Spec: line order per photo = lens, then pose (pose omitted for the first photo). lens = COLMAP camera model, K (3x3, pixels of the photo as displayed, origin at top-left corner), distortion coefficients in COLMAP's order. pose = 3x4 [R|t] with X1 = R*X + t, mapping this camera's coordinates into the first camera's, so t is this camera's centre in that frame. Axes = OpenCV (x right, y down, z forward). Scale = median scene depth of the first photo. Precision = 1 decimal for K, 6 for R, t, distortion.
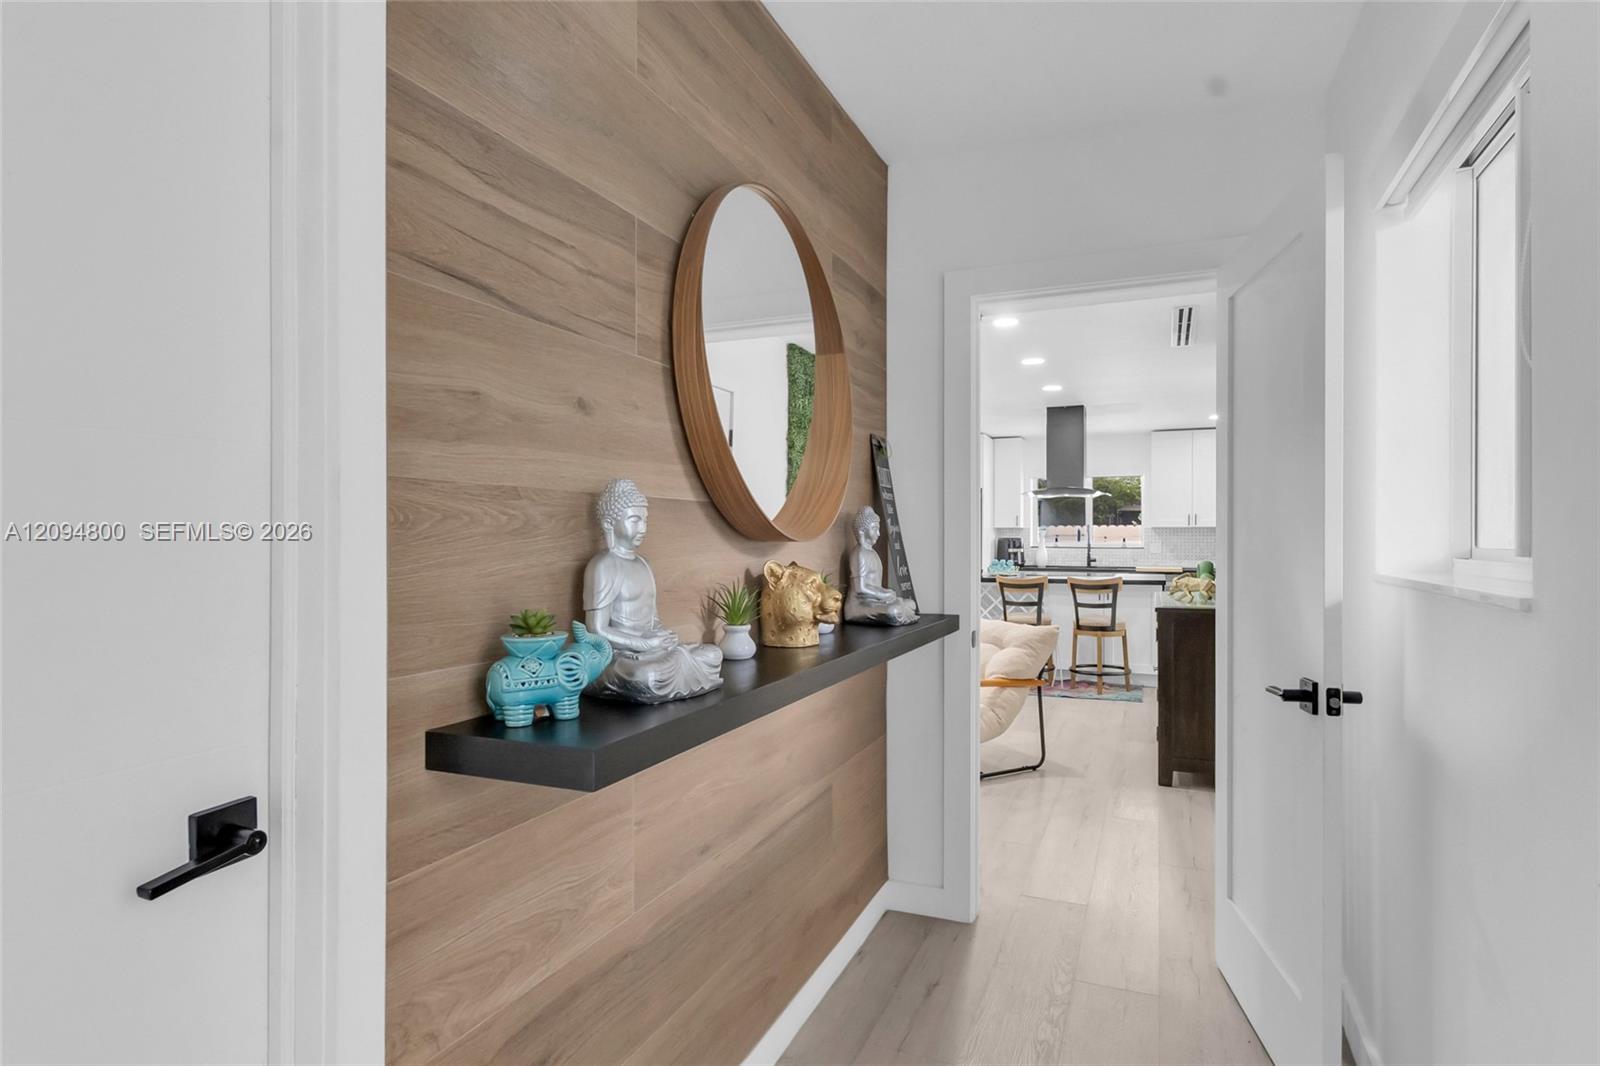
lens RADIAL K [[845.3, 0, 816.4], [0, 845.3, 535.8], [0, 0, 1]] dist [-0.001925, -0.000658]
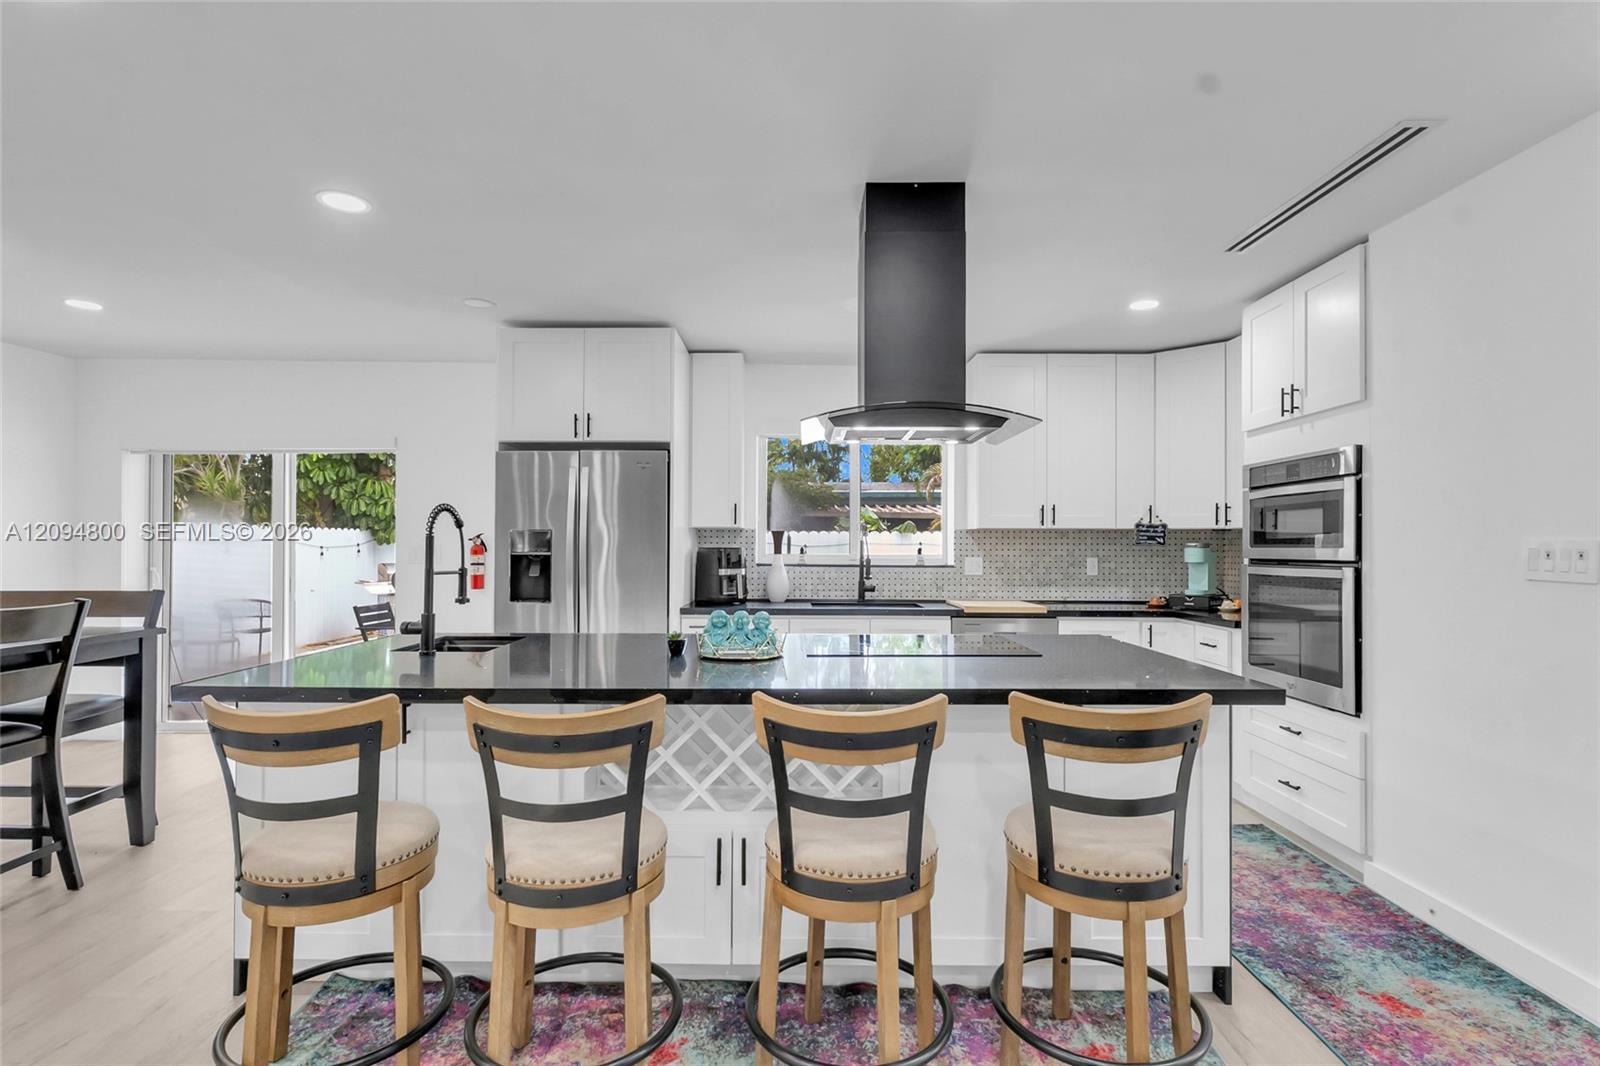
lens RADIAL K [[749.8, 0, 775.7], [0, 749.8, 540.0], [0, 0, 1]] dist [0.003811, 0.000483]
pose [[0.934571, 0.003268, 0.355762, 0.099030], [-0.002137, 0.999991, -0.003570, -0.000509], [-0.355771, 0.002577, 0.934570, 0.569279]]
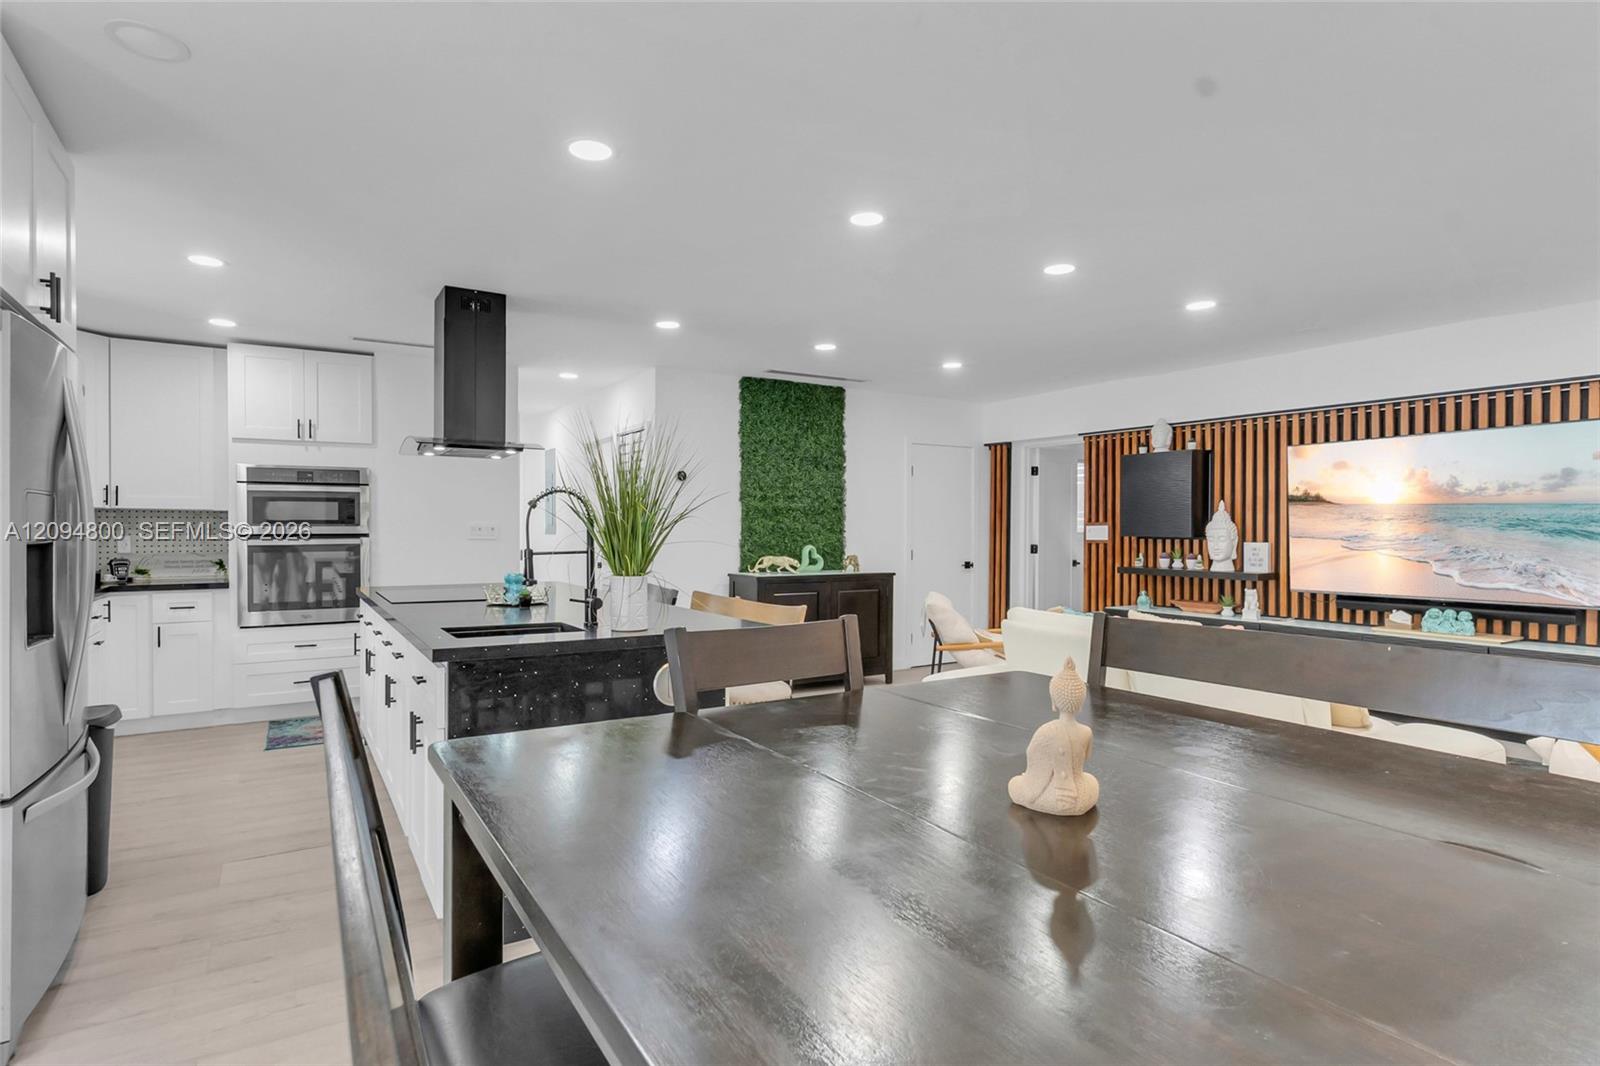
lens RADIAL K [[845.3, 0, 816.4], [0, 845.3, 535.8], [0, 0, 1]] dist [-0.001925, -0.000658]
pose [[-0.813953, -0.010580, 0.580834, -0.168365], [-0.006647, 0.999938, 0.008899, 0.000370], [-0.580892, 0.003383, -0.813974, 1.045065]]
